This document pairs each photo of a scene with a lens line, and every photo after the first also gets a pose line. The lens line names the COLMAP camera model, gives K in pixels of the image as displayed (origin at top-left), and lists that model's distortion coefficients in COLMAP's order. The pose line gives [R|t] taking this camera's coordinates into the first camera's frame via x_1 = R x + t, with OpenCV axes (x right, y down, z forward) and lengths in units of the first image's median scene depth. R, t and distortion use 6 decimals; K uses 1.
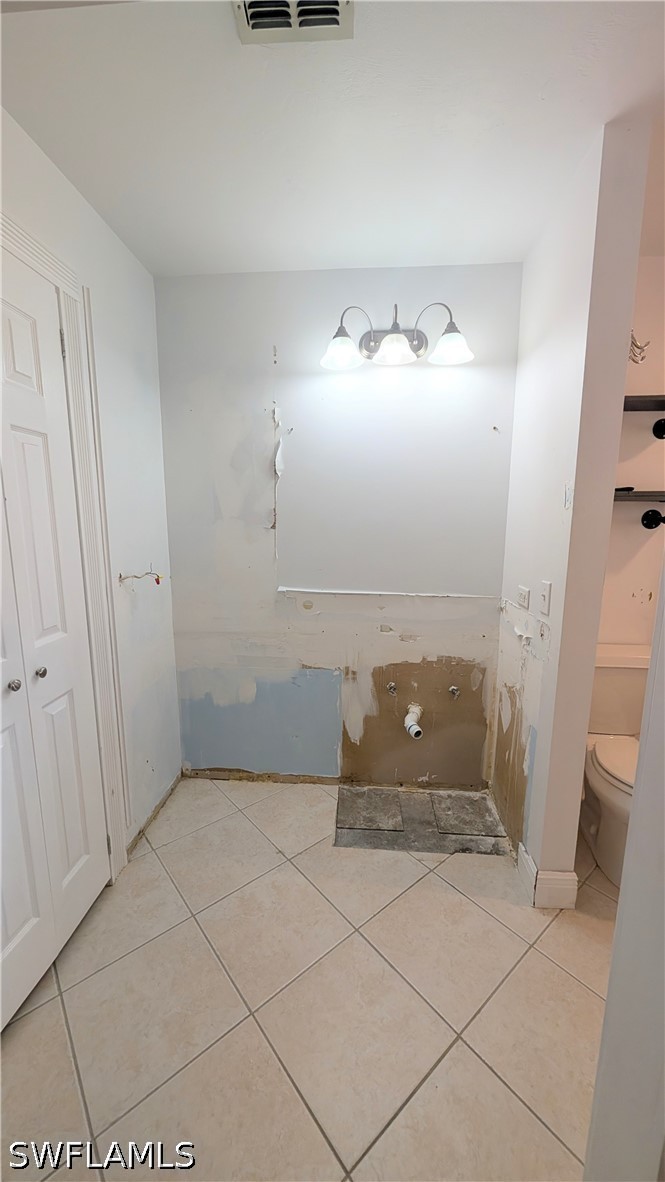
lens RADIAL K [[445.9, 0, 332.5], [0, 445.9, 591.0], [0, 0, 1]] dist [-0.001867, -0.000054]
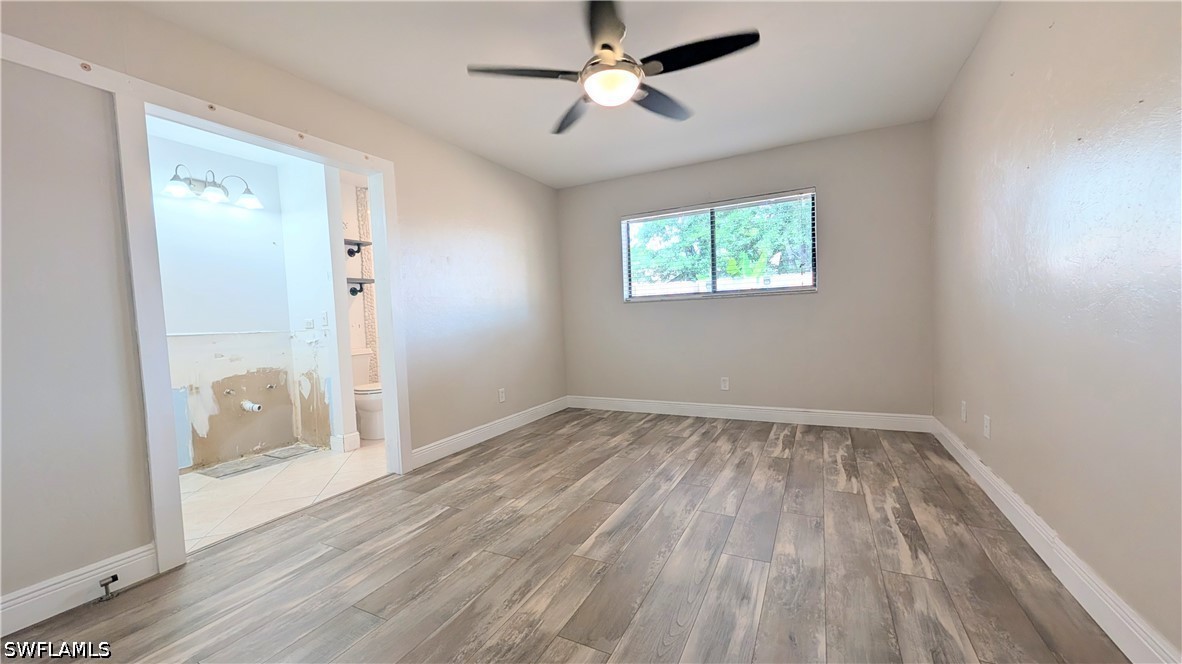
lens RADIAL K [[445.9, 0, 591.0], [0, 445.9, 332.0], [0, 0, 1]] dist [-0.001867, -0.000054]
pose [[0.394074, -0.057760, 0.917262, -0.802436], [0.199648, 0.979571, -0.024089, 0.301871], [-0.897132, 0.192623, 0.397556, -0.836514]]
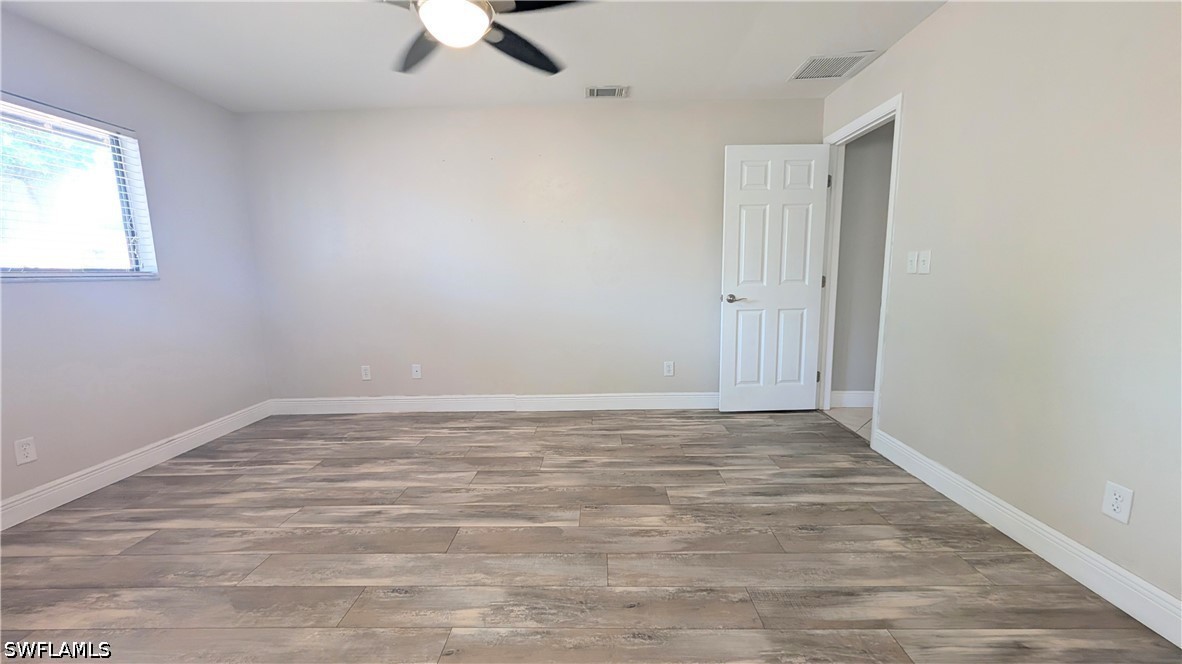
lens RADIAL K [[445.9, 0, 591.0], [0, 445.9, 332.0], [0, 0, 1]] dist [-0.001867, -0.000054]
pose [[-0.998674, 0.019178, -0.047768, -0.030597], [0.004224, 0.955405, 0.295267, 0.053124], [0.051300, 0.294674, -0.954220, 0.379282]]
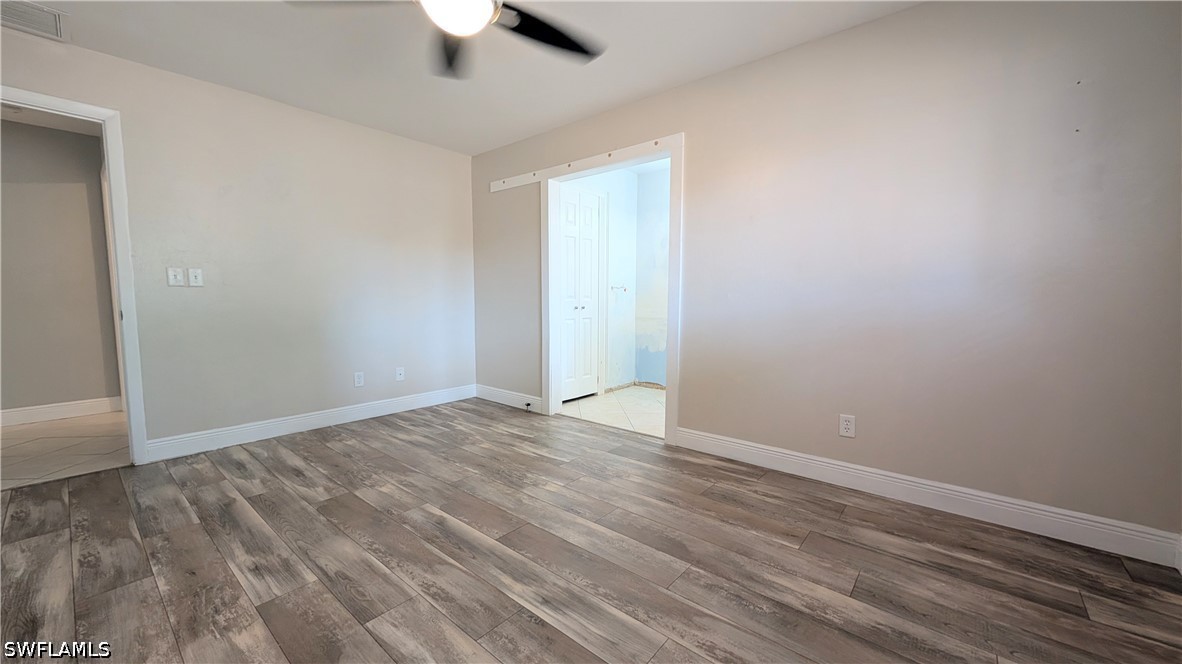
lens RADIAL K [[445.9, 0, 591.0], [0, 445.9, 332.0], [0, 0, 1]] dist [-0.001867, -0.000054]
pose [[0.809221, 0.043841, -0.585867, 0.837612], [-0.098737, 0.993177, -0.062059, 0.339412], [0.579149, 0.108066, 0.808028, -1.020640]]
